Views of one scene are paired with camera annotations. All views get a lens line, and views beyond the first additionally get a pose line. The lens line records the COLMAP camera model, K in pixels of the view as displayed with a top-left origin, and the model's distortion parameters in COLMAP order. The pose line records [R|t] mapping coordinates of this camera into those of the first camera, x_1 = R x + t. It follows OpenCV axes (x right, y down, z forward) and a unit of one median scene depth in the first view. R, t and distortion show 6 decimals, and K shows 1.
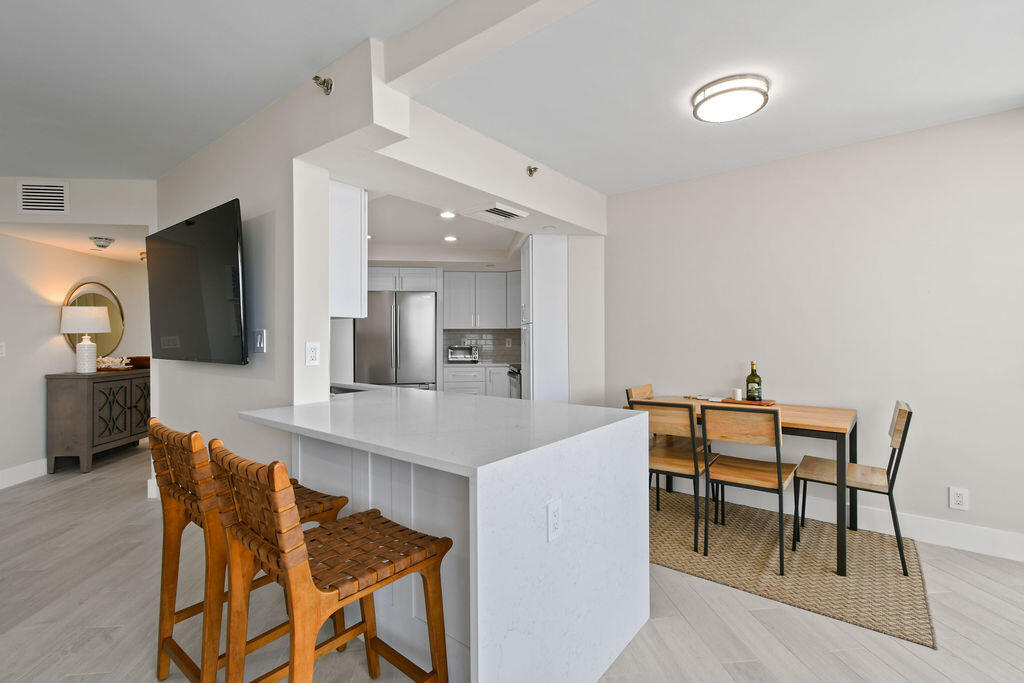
lens RADIAL K [[462.2, 0, 518.2], [0, 462.2, 340.4], [0, 0, 1]] dist [0.001311, 0.000052]
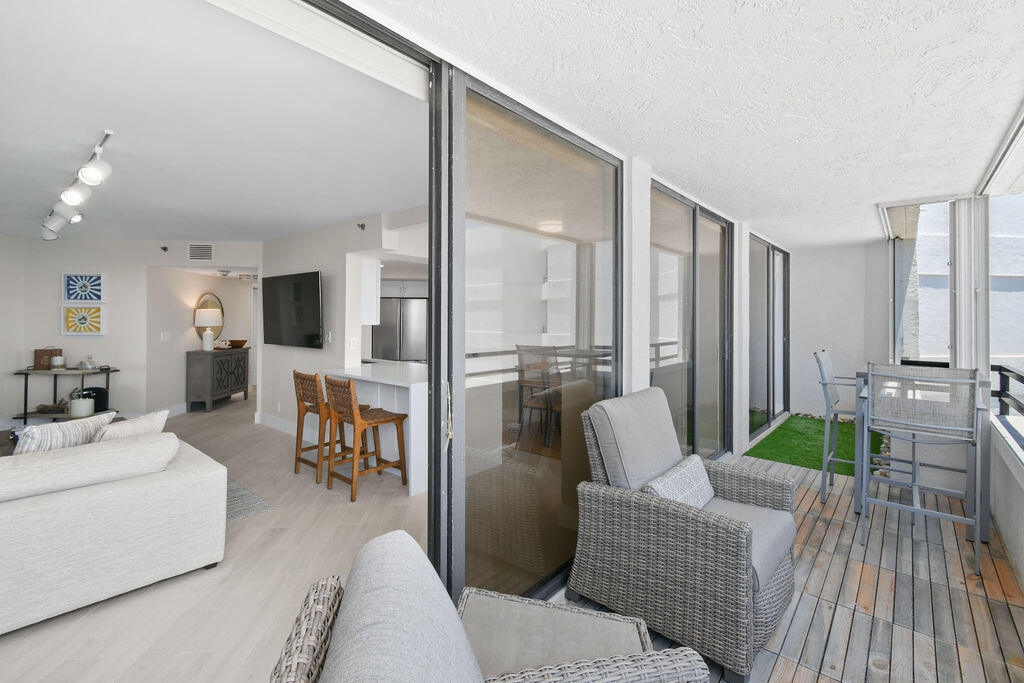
lens RADIAL K [[463.5, 0, 512.7], [0, 463.5, 314.8], [0, 0, 1]] dist [0.000953, 0.000036]
pose [[0.999033, 0.008220, -0.043194, 0.297138], [-0.008651, 0.999914, -0.009816, -0.072726], [0.043109, 0.010180, 0.999019, -0.864734]]
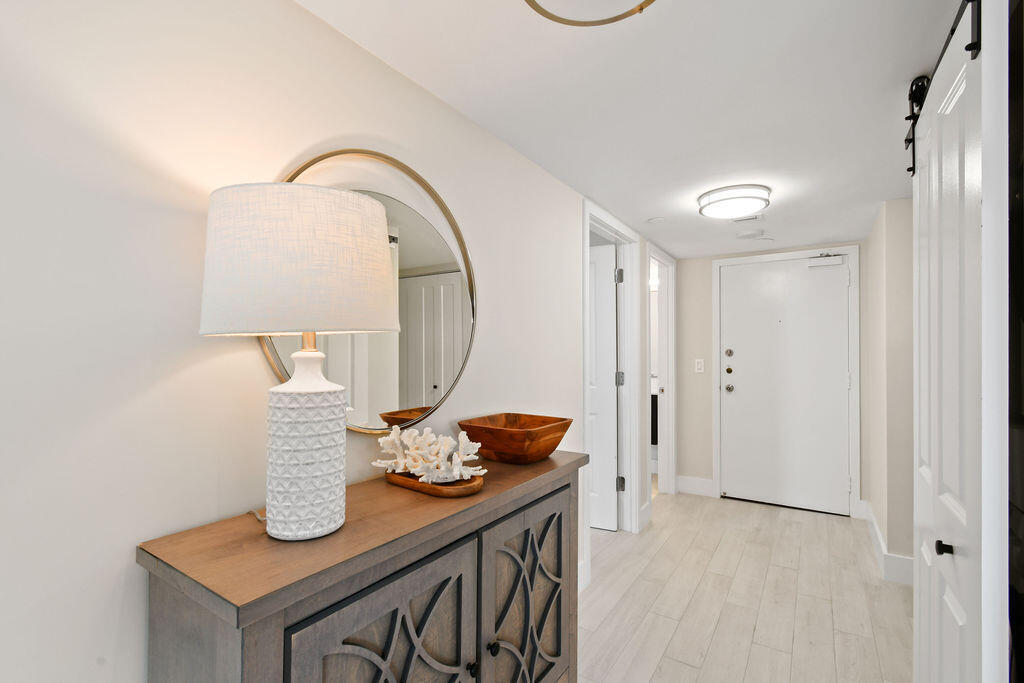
lens RADIAL K [[462.2, 0, 518.2], [0, 462.2, 340.4], [0, 0, 1]] dist [0.001311, 0.000052]
pose [[0.776382, 0.001424, -0.630261, -1.099511], [-0.004247, 0.999987, -0.002971, -0.020201], [0.630249, 0.004983, 0.776377, 1.353356]]
